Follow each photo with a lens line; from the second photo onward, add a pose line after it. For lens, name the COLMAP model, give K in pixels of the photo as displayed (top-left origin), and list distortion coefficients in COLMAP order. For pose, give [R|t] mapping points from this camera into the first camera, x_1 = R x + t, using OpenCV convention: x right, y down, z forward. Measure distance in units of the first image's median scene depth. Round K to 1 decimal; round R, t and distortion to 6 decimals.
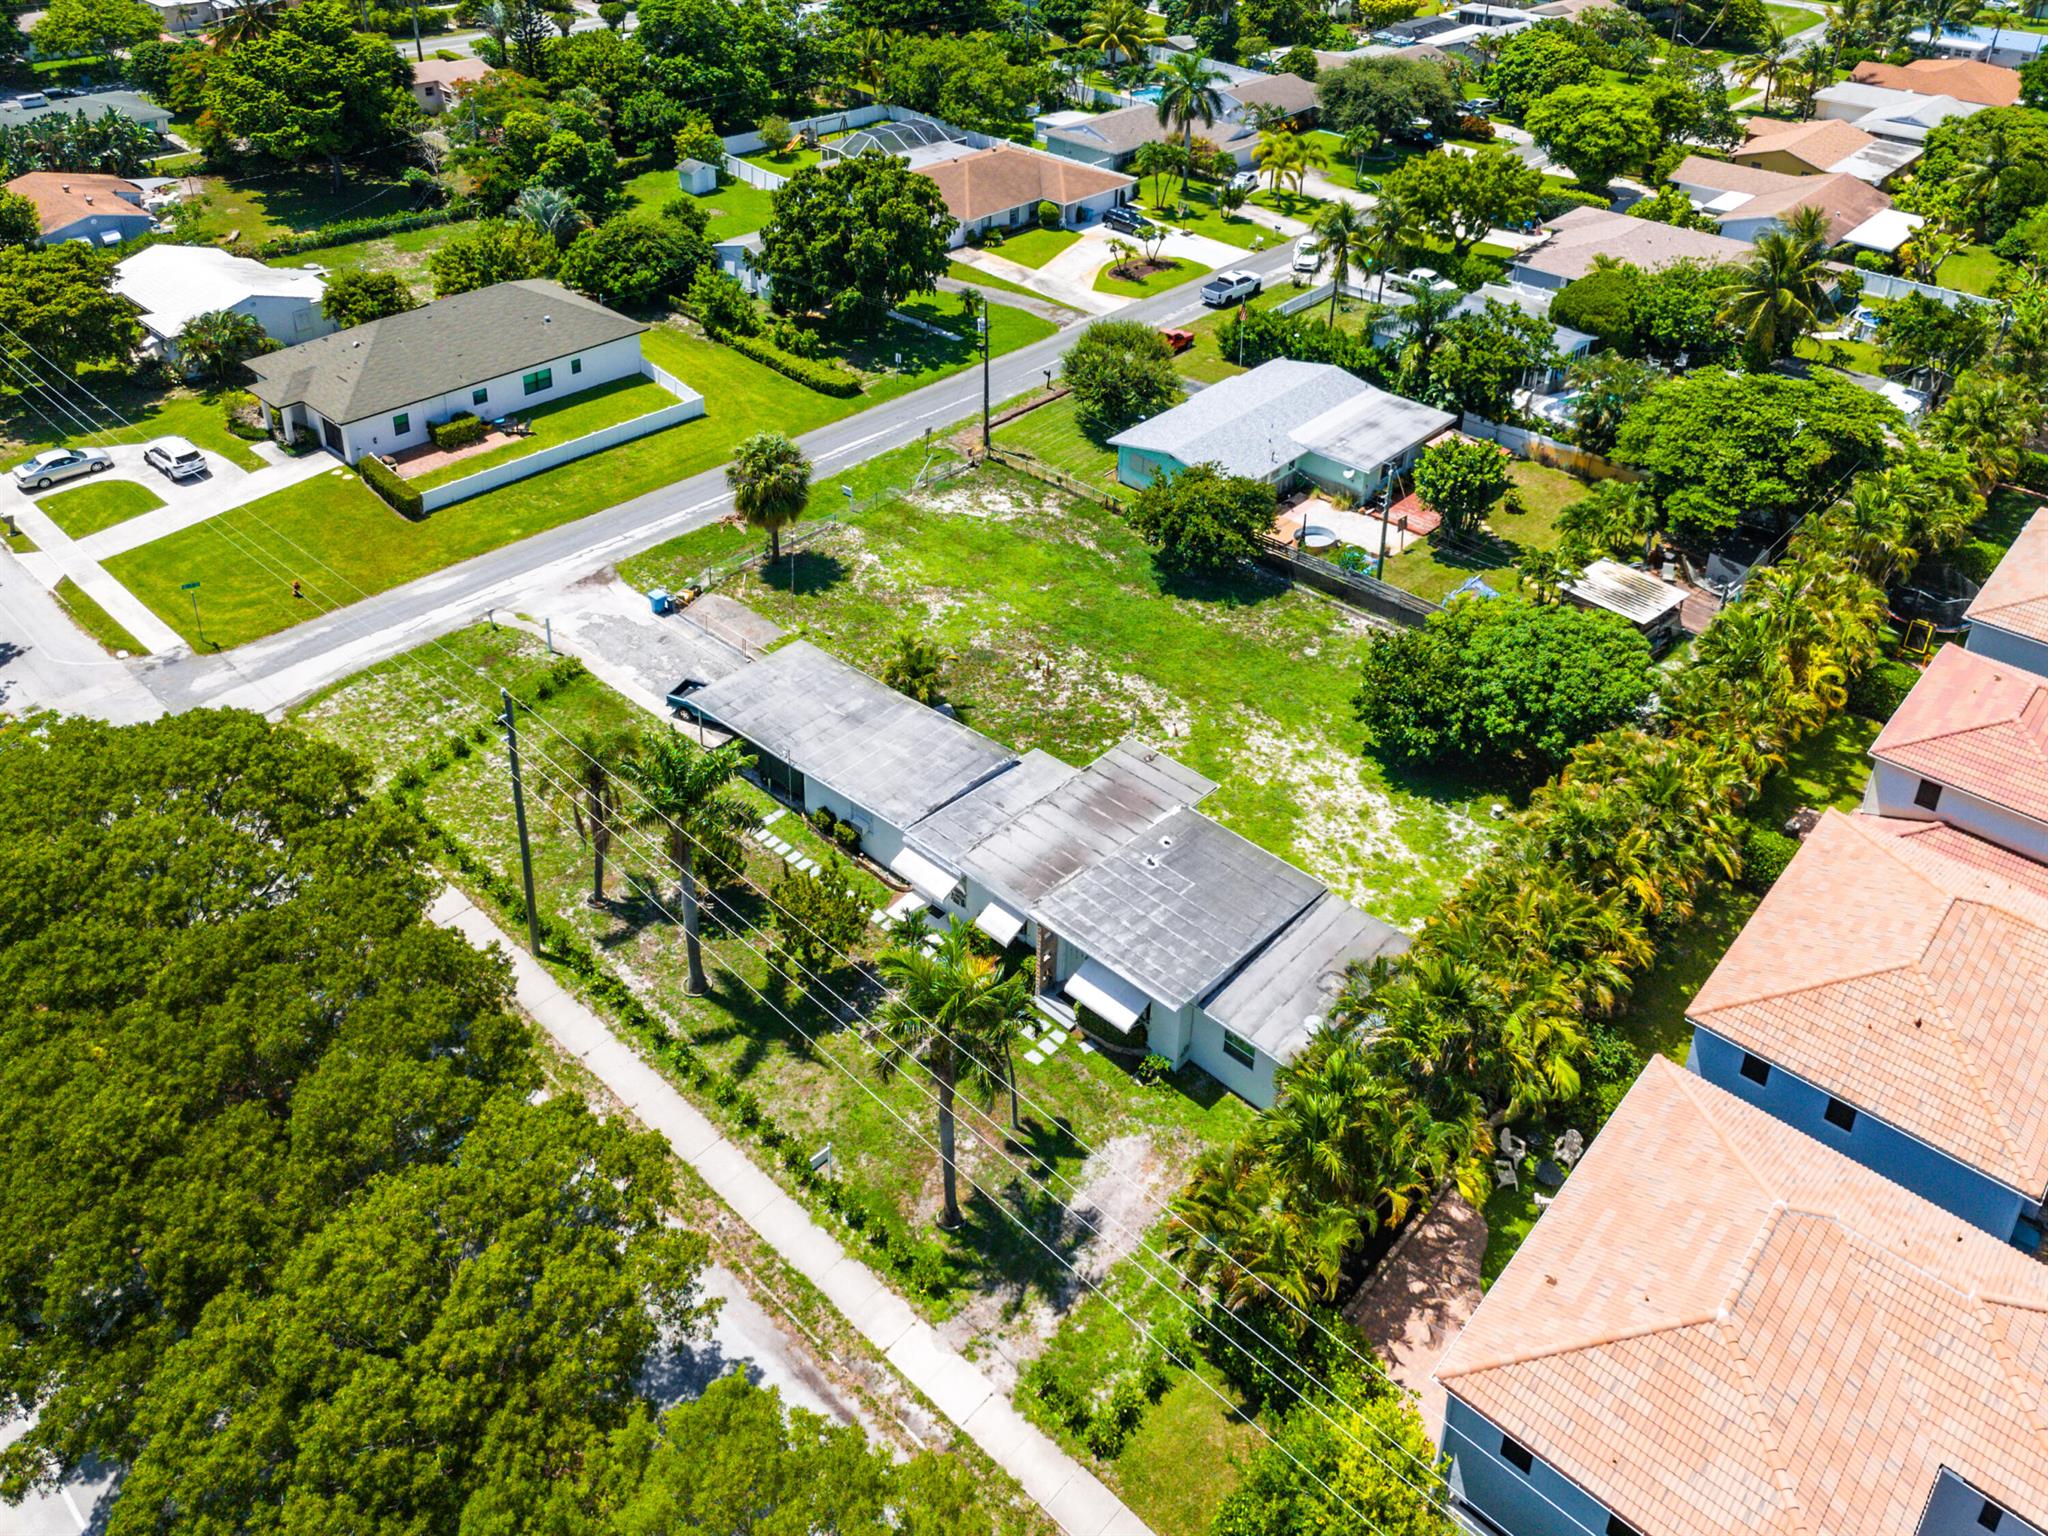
lens RADIAL K [[1395.4, 0, 1021.5], [0, 1395.4, 762.4], [0, 0, 1]] dist [0.043300, -0.011449]
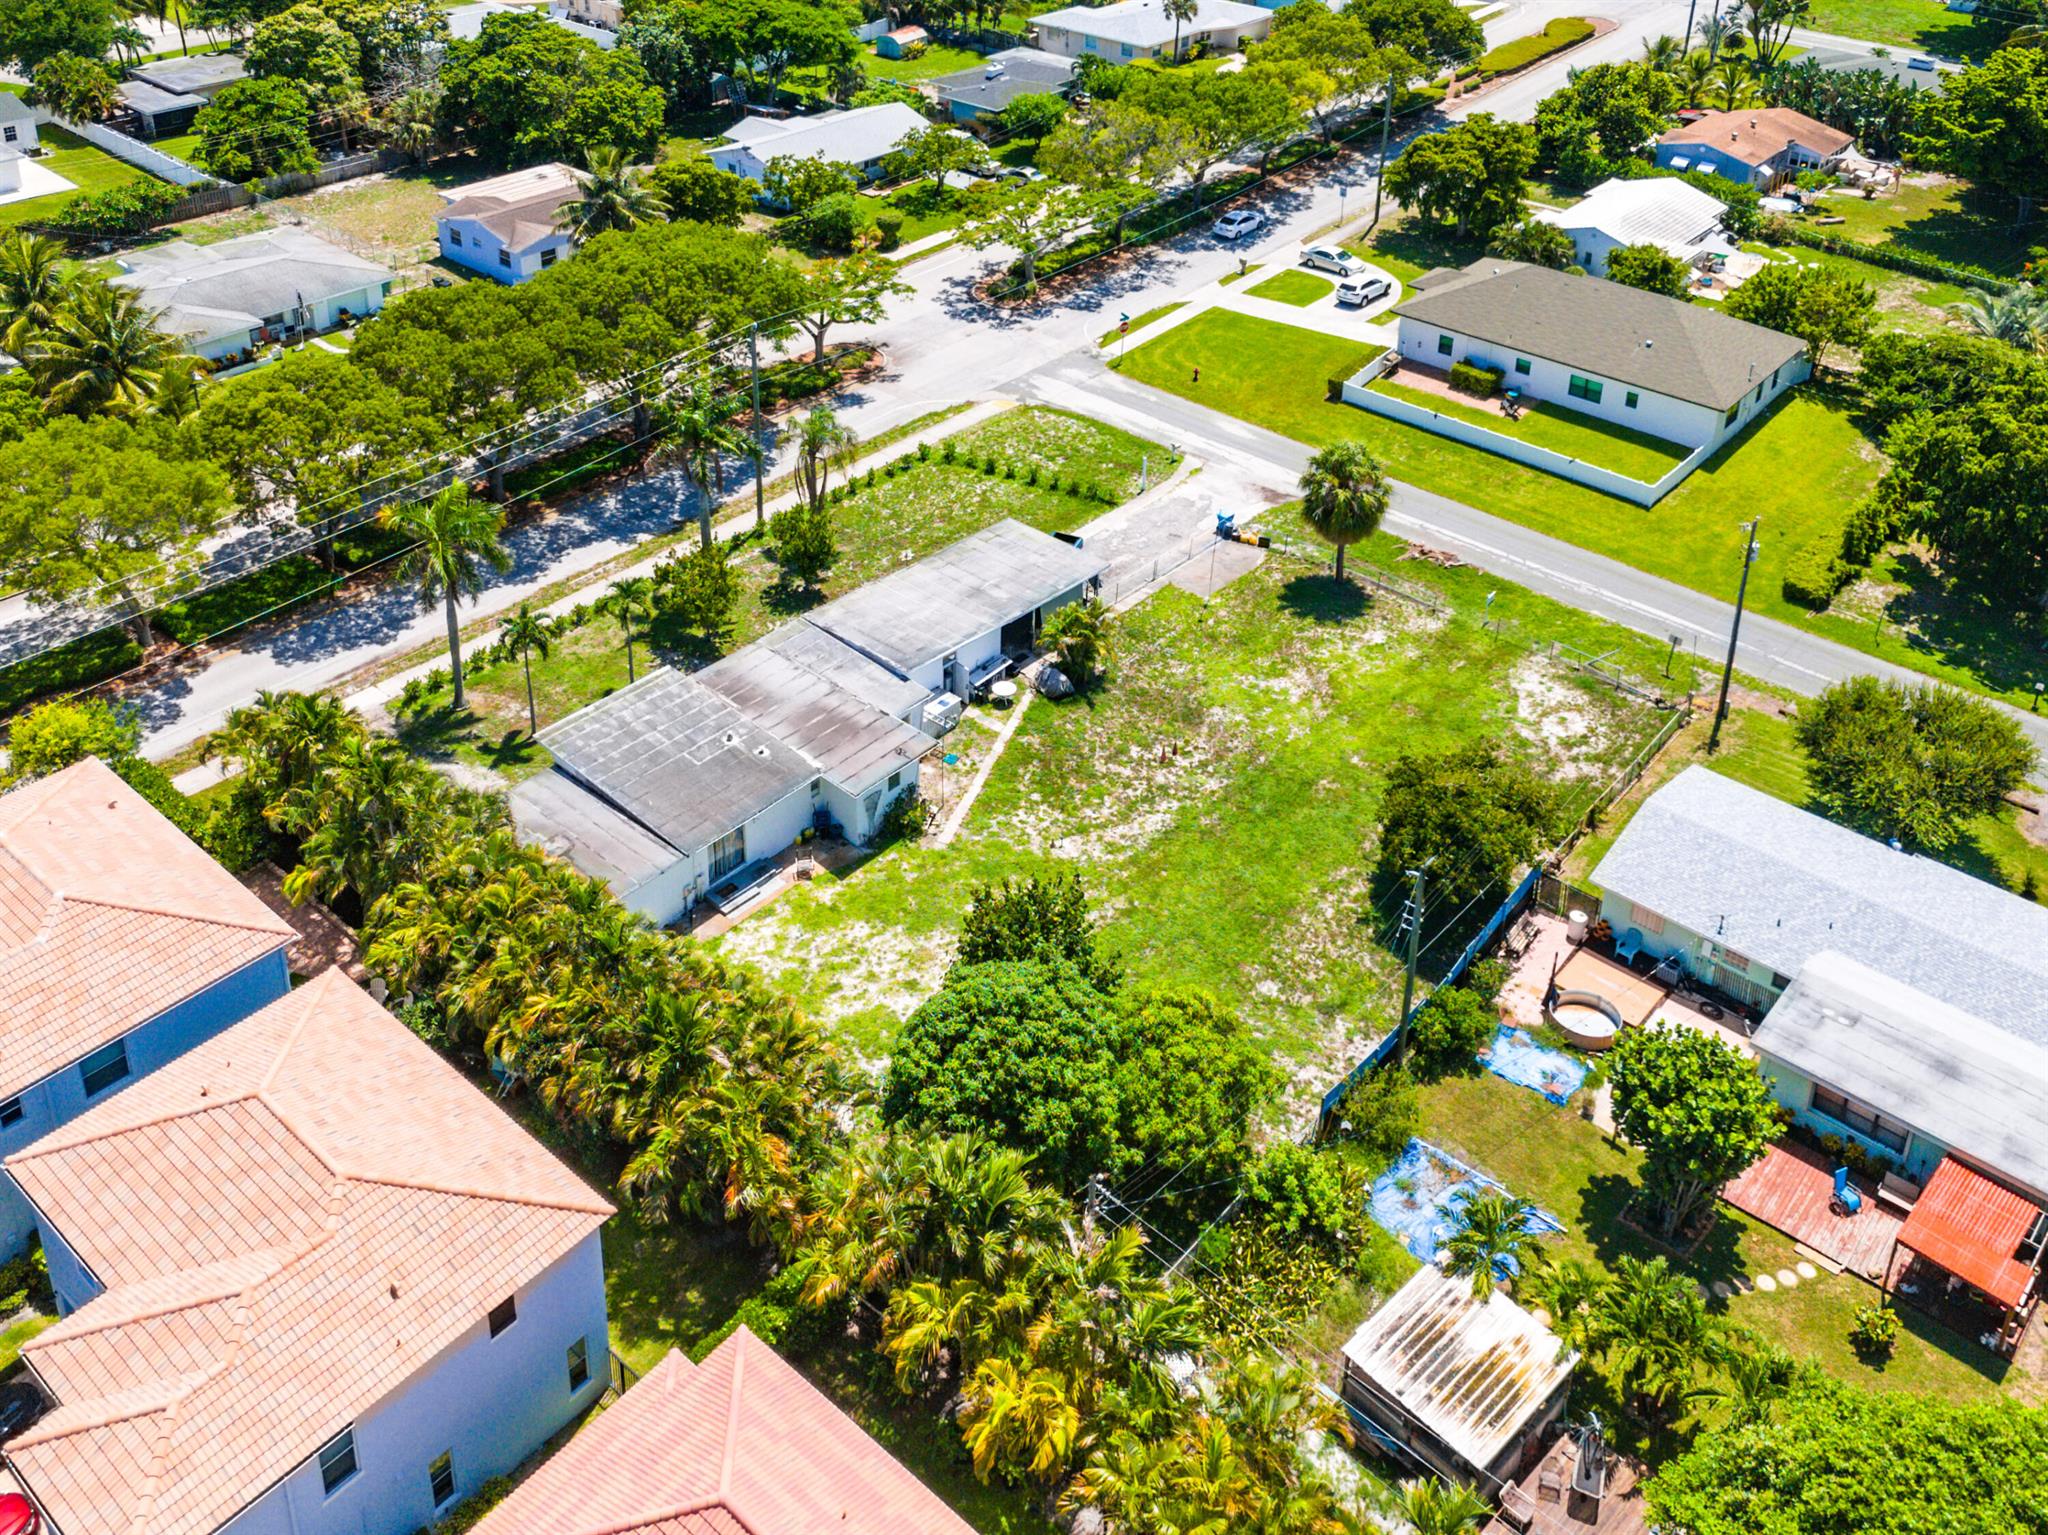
lens RADIAL K [[1511.8, 0, 1031.8], [0, 1511.8, 772.3], [0, 0, 1]] dist [0.035760, -0.010400]
pose [[0.043650, 0.619194, -0.784024, 0.673298], [-0.631557, 0.625174, 0.458578, -0.386581], [0.774100, 0.475139, 0.418345, 0.458930]]
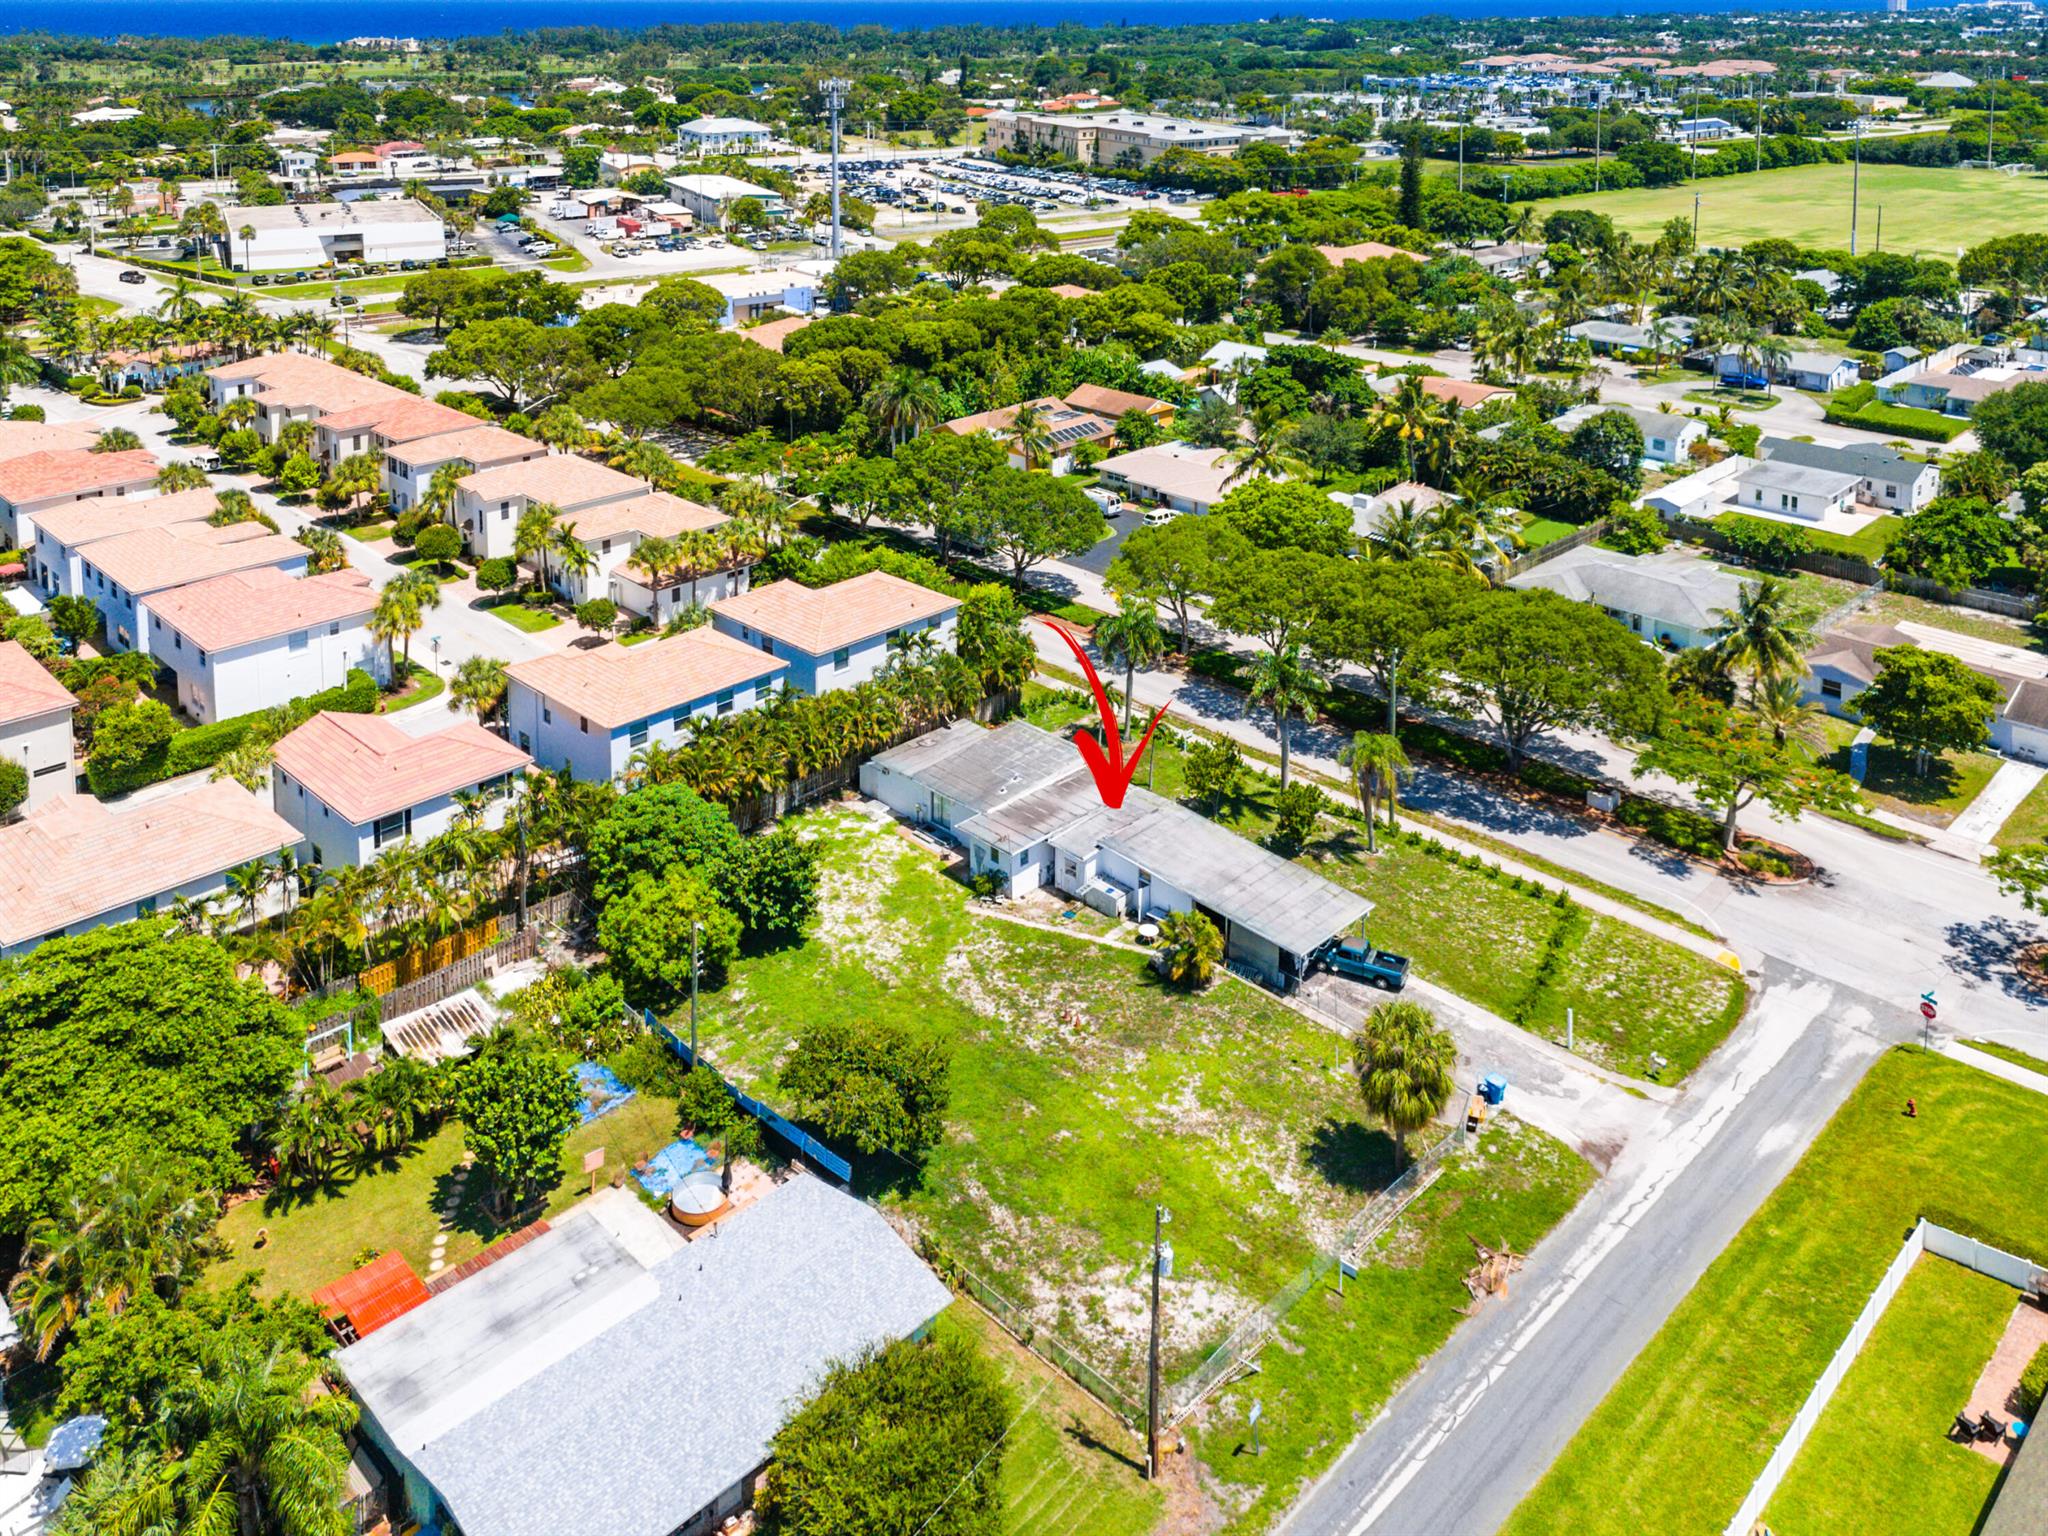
lens RADIAL K [[1511.8, 0, 1034.2], [0, 1511.8, 759.5], [0, 0, 1]] dist [0.035760, -0.010400]
pose [[-0.999556, -0.021691, 0.020433, 0.020937], [0.009352, 0.422709, 0.906217, -1.000675], [-0.028294, 0.906006, -0.422318, 1.122064]]
